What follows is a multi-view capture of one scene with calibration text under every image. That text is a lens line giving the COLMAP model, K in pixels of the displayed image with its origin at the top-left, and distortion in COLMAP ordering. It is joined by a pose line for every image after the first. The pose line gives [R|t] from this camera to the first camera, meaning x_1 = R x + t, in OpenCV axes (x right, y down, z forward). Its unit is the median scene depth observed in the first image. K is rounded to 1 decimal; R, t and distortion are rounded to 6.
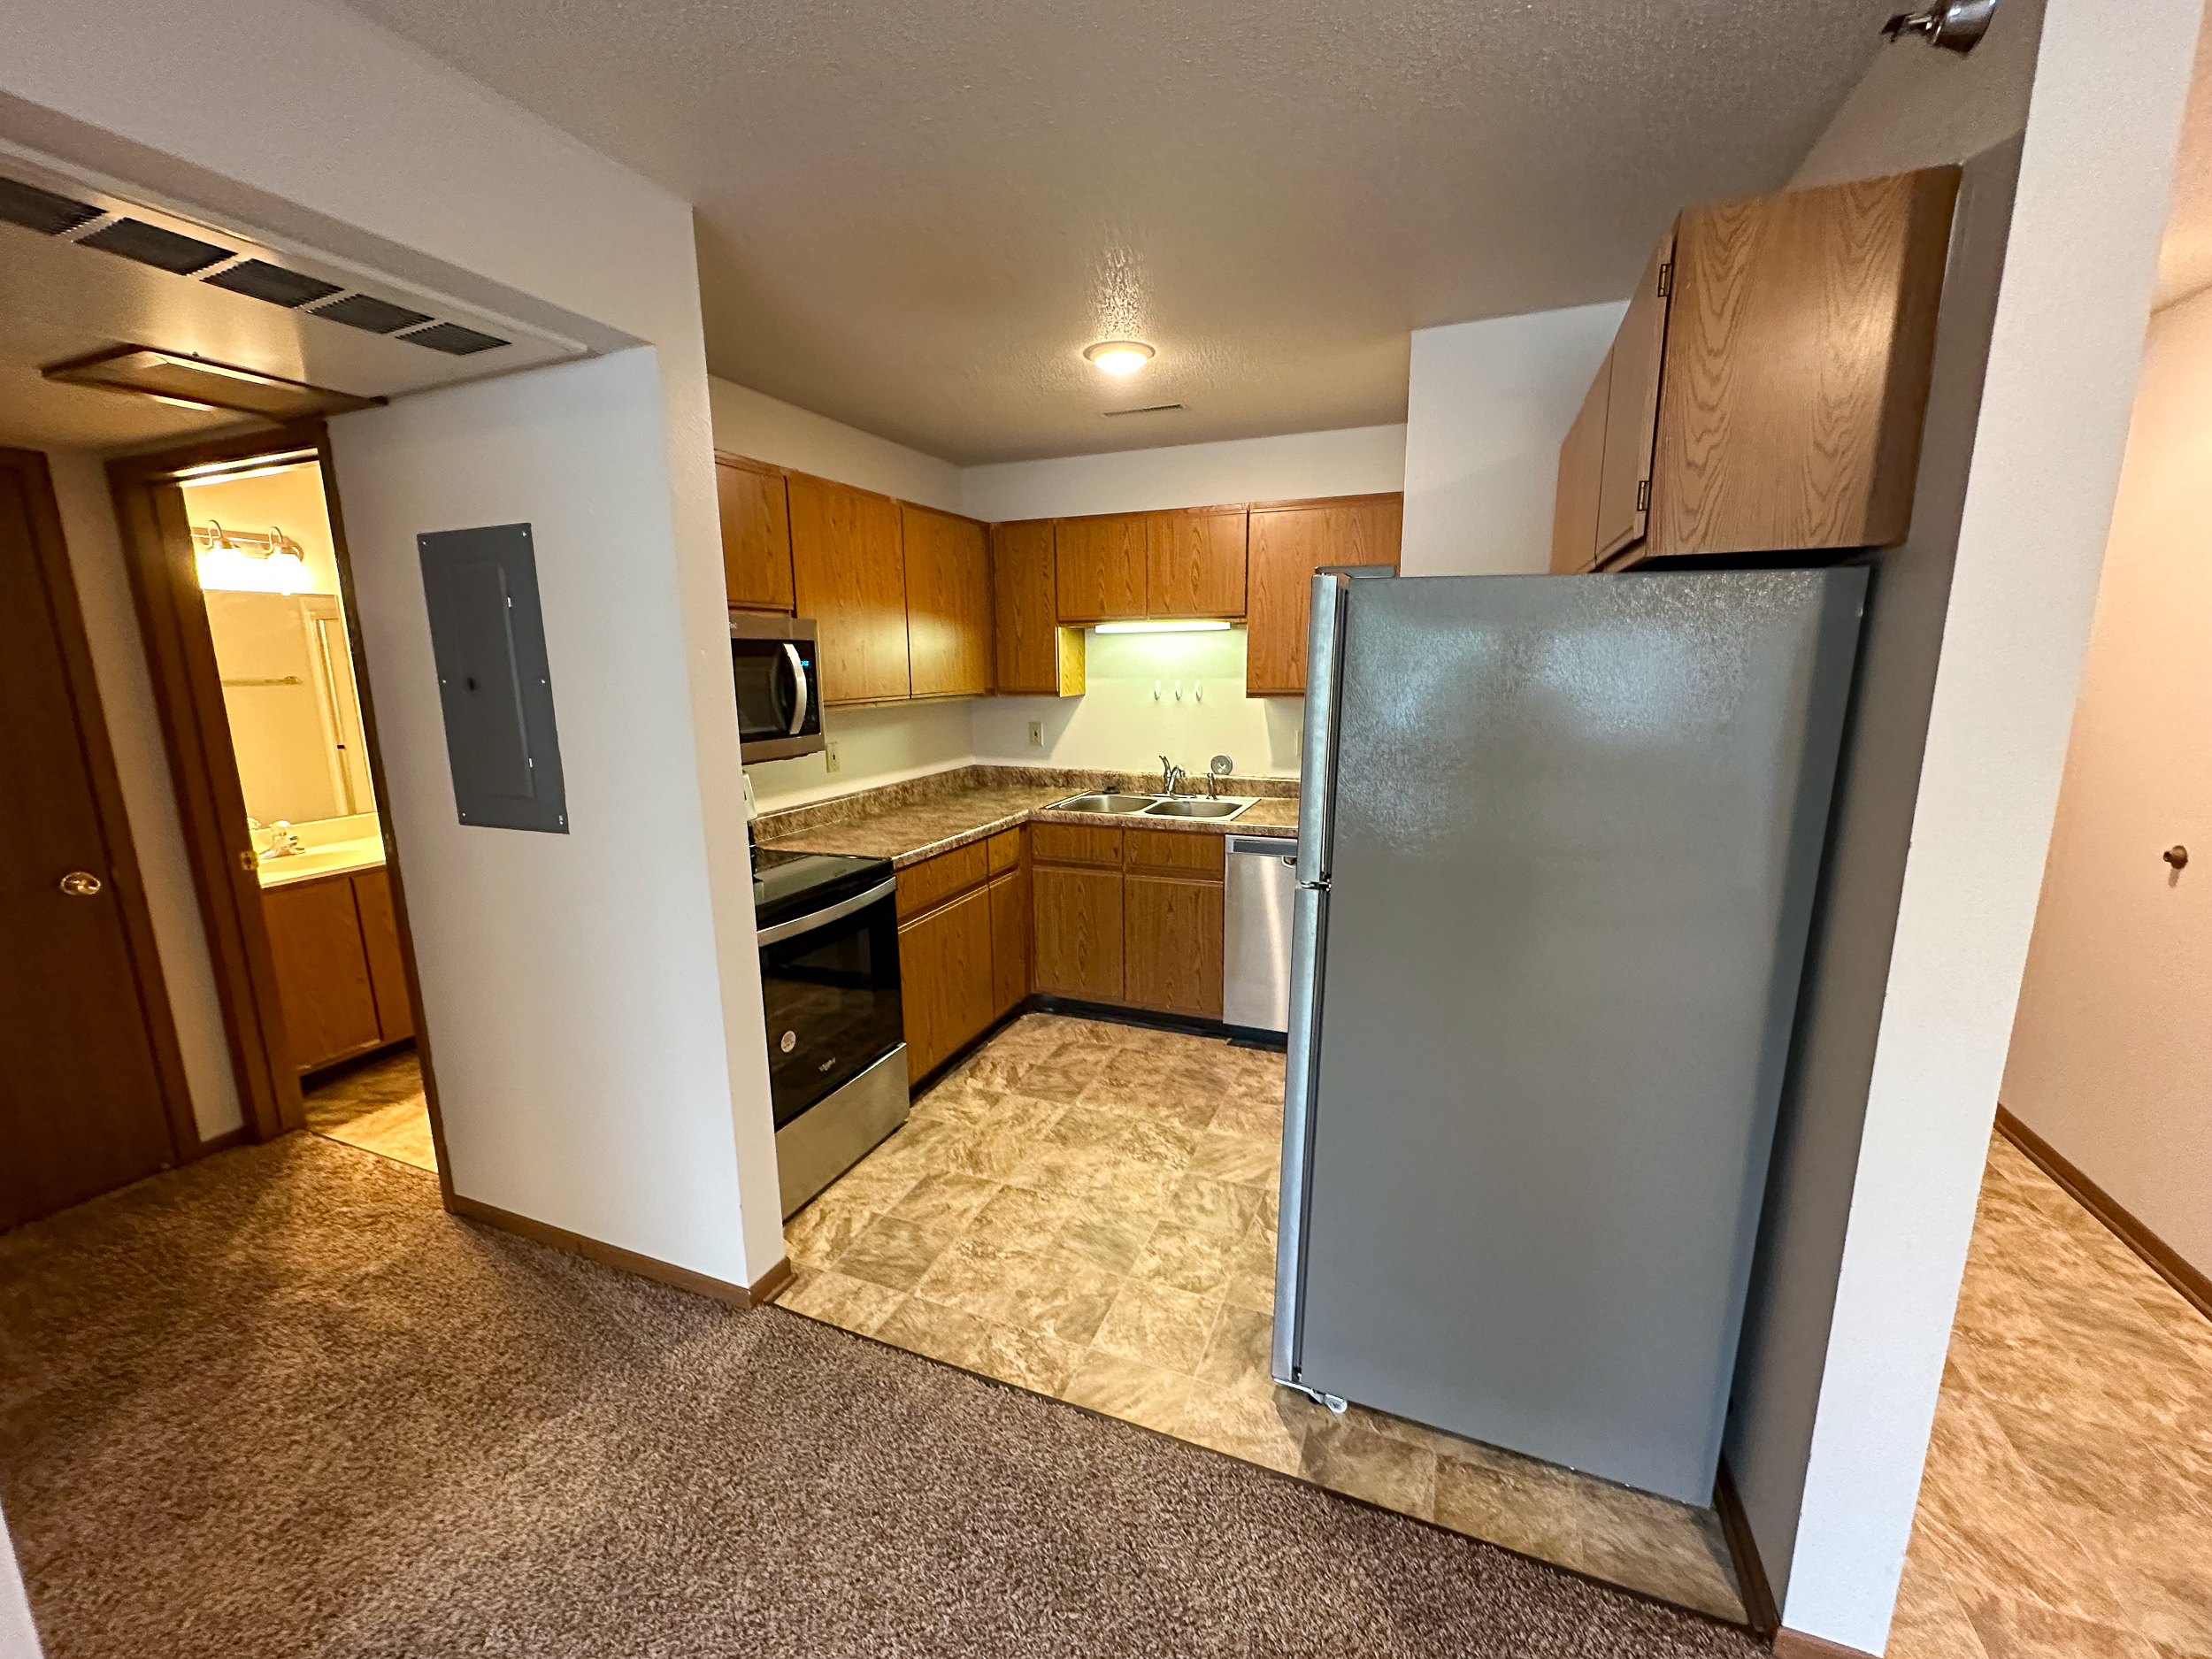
lens RADIAL K [[879.4, 0, 1103.7], [0, 879.4, 827.4], [0, 0, 1]] dist [-0.001250, -0.000341]
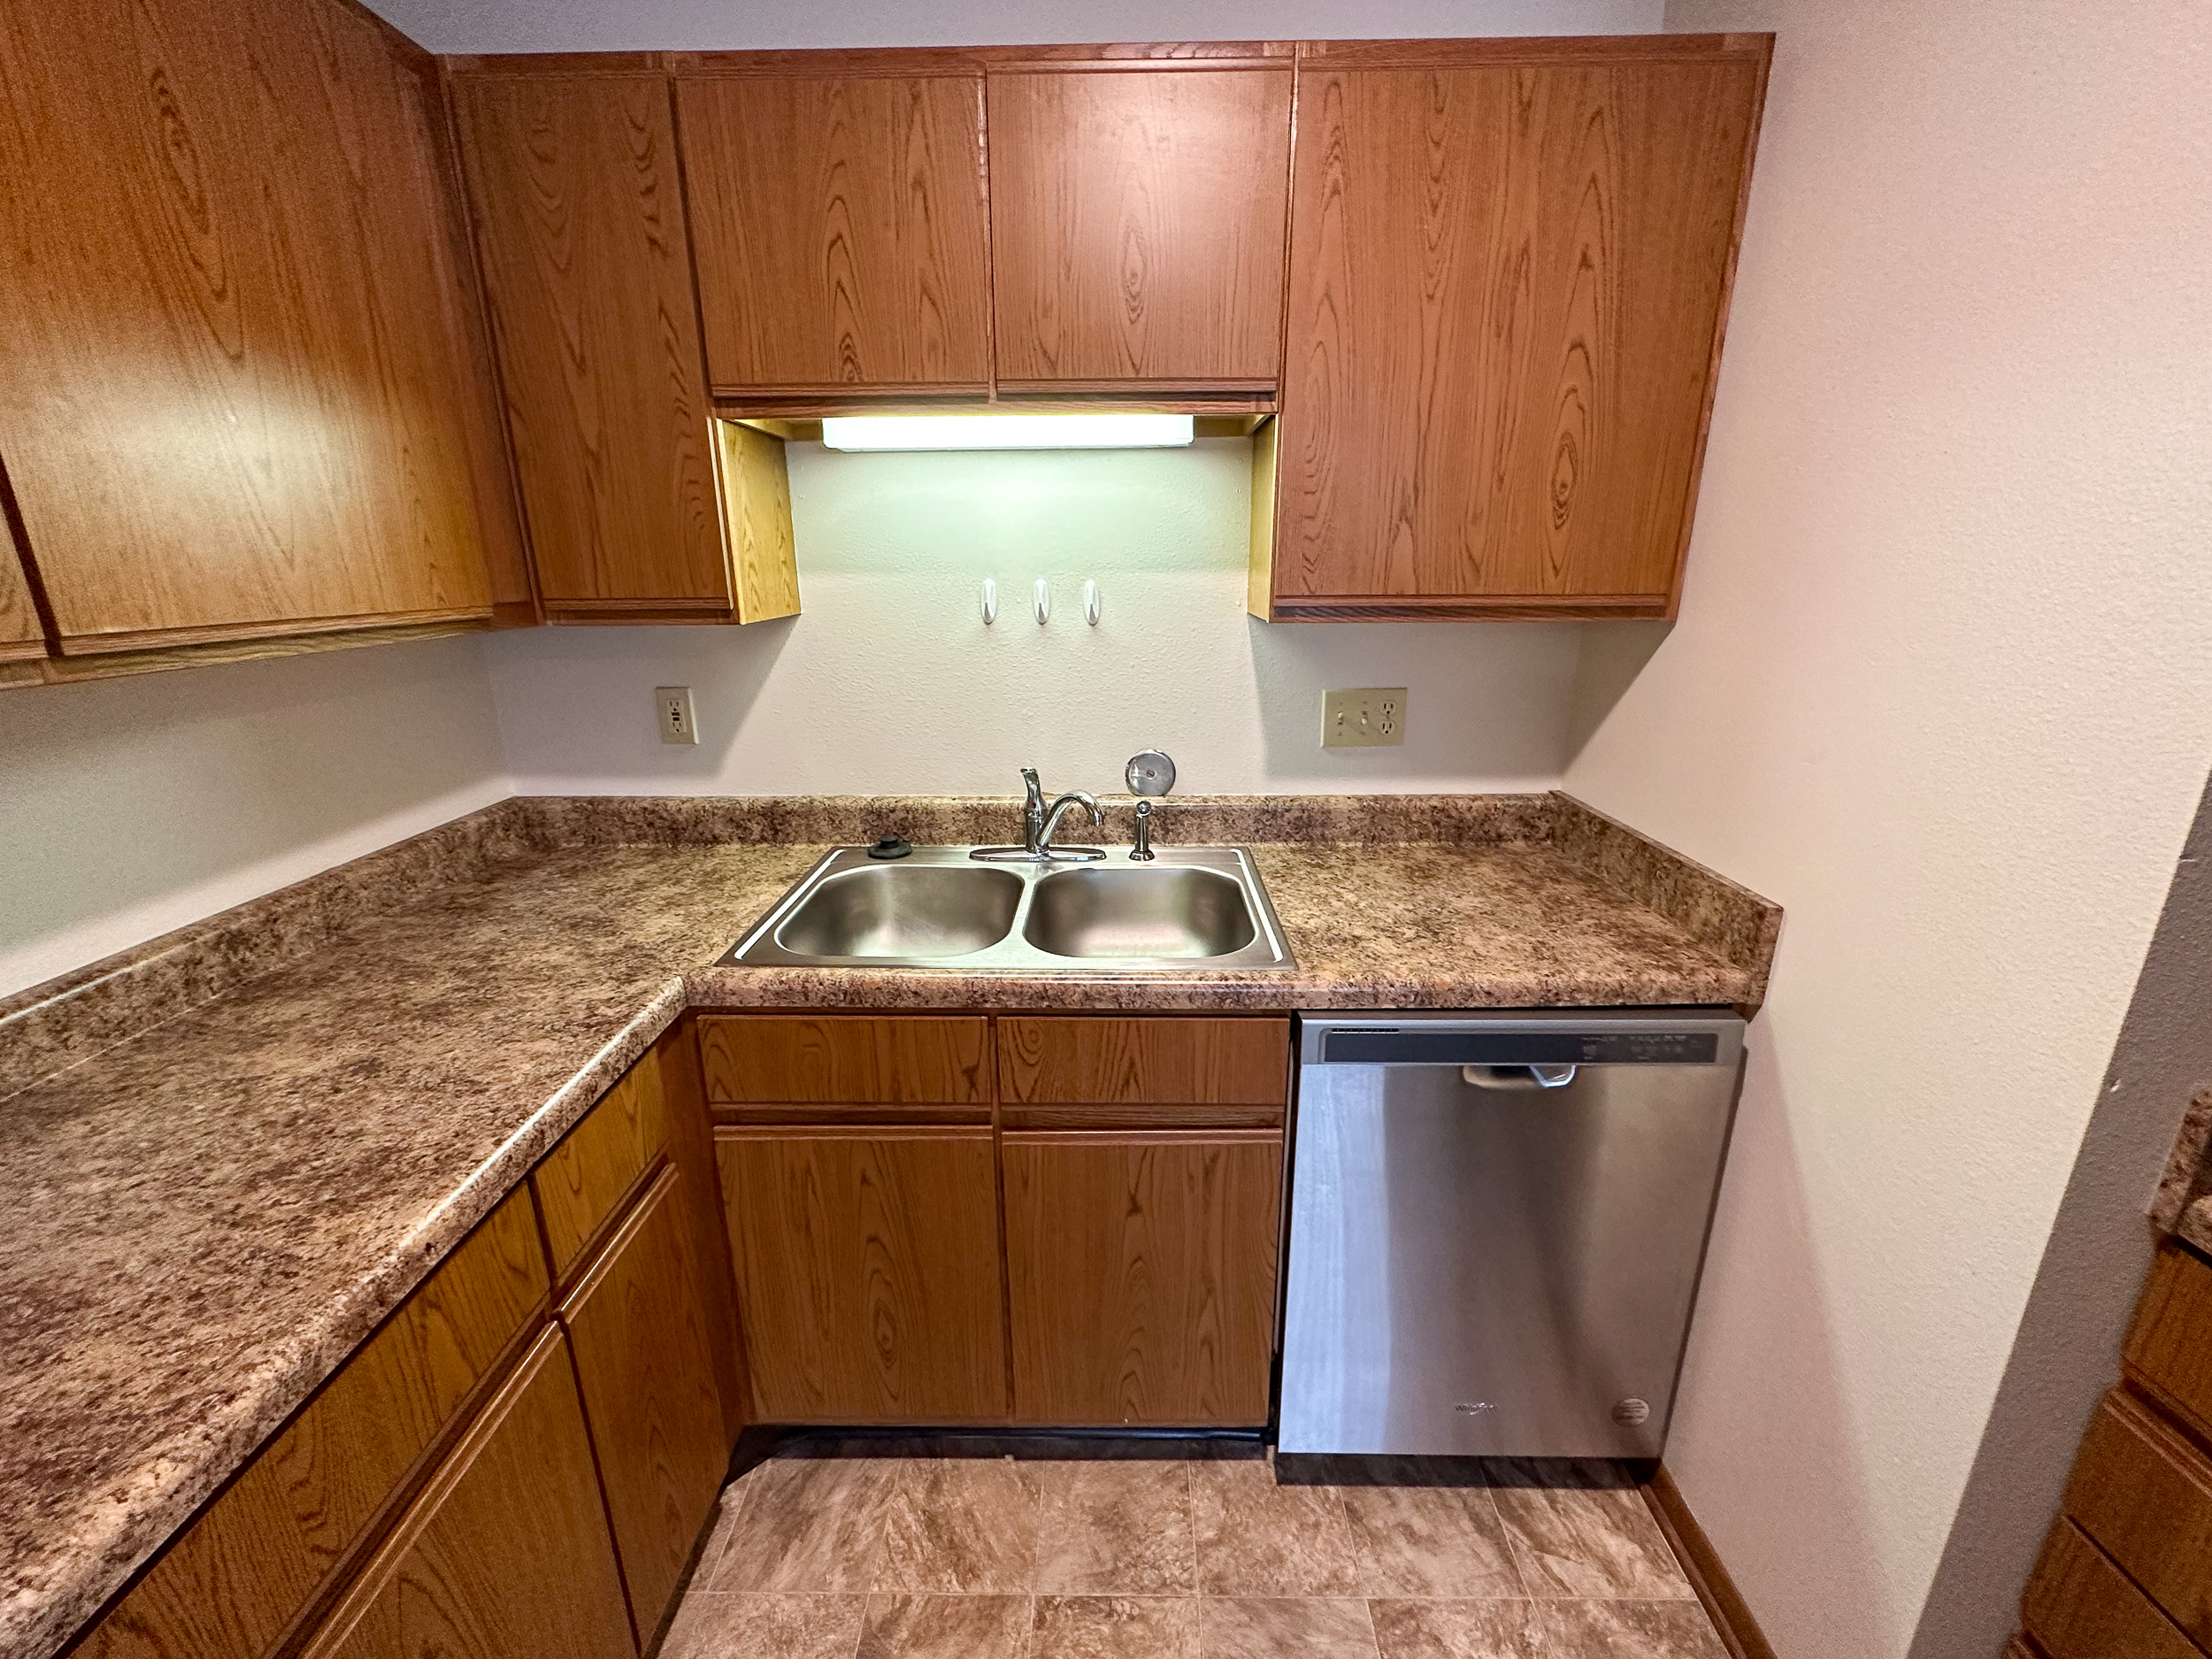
lens RADIAL K [[907.8, 0, 1104.1], [0, 907.8, 827.7], [0, 0, 1]] dist [-0.001797, -0.000170]
pose [[0.933709, -0.096852, 0.344685, -0.051480], [0.063440, 0.992238, 0.106954, -0.106028], [-0.352368, -0.077997, 0.932606, 0.655533]]
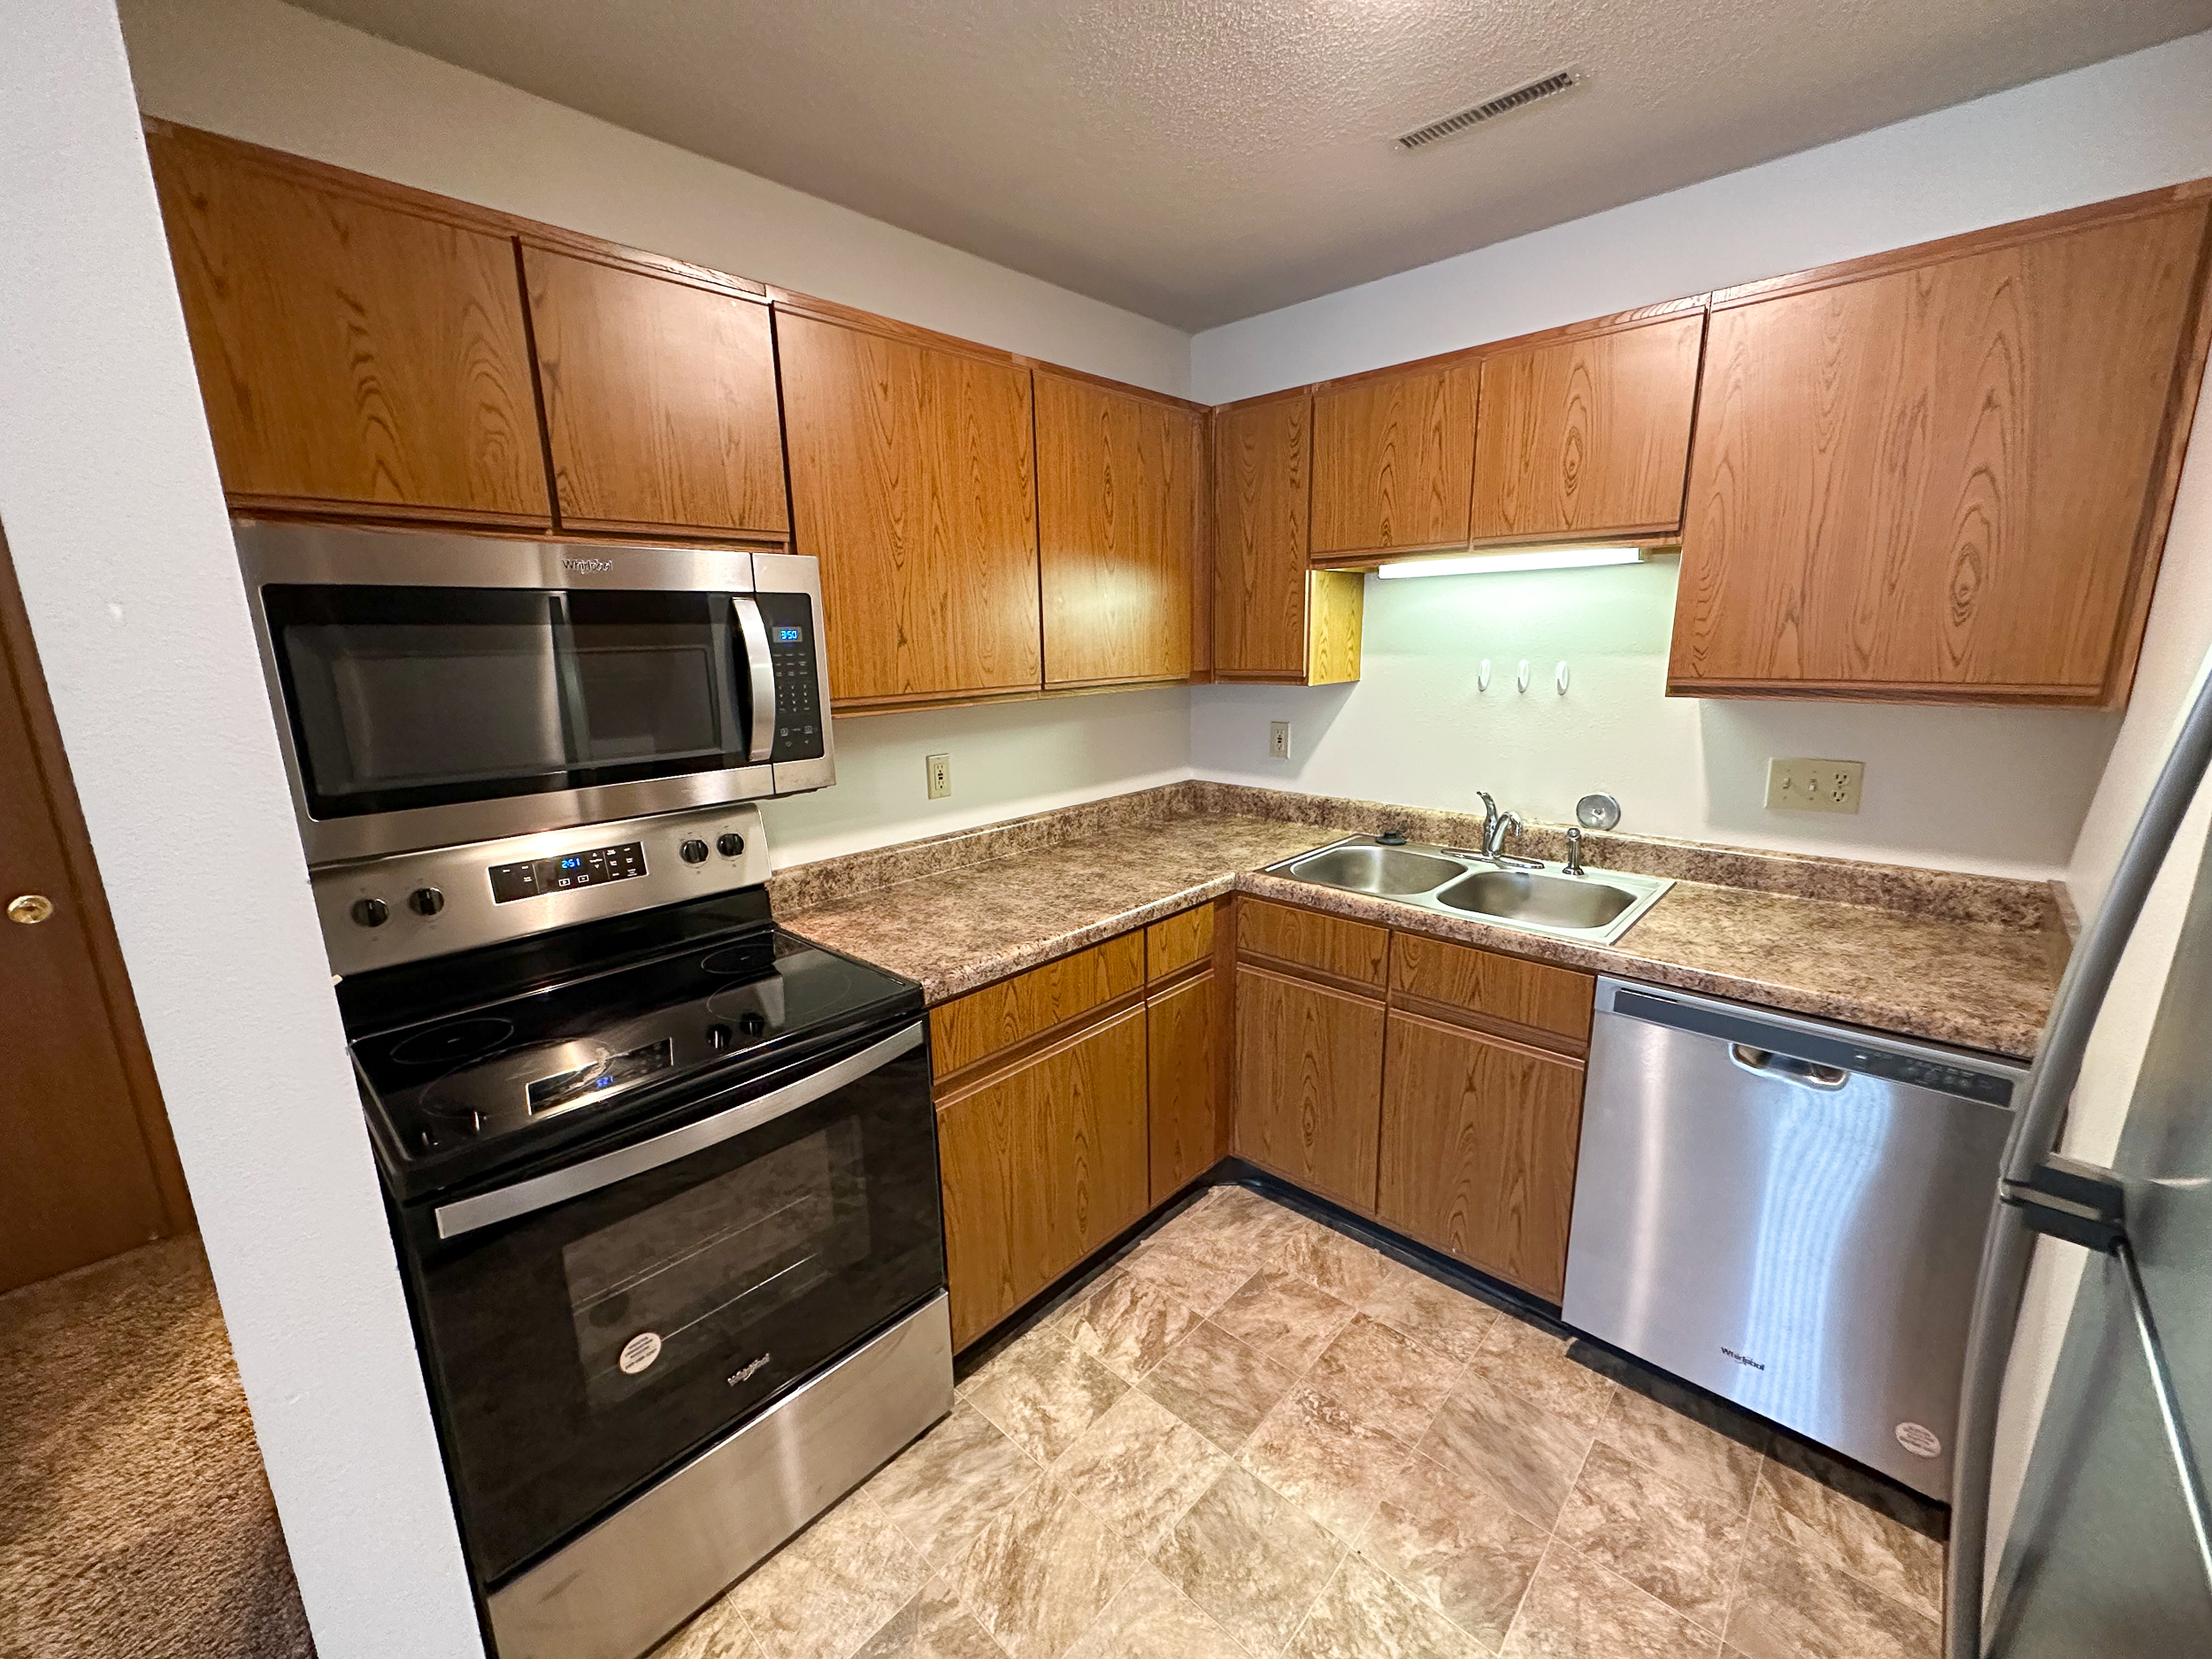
lens RADIAL K [[879.4, 0, 1103.7], [0, 879.4, 827.4], [0, 0, 1]] dist [-0.001250, -0.000341]
pose [[0.931904, 0.071010, -0.355687, 0.046028], [-0.058554, 0.997239, 0.045678, -0.076863], [0.357948, -0.021741, 0.933488, 0.413780]]
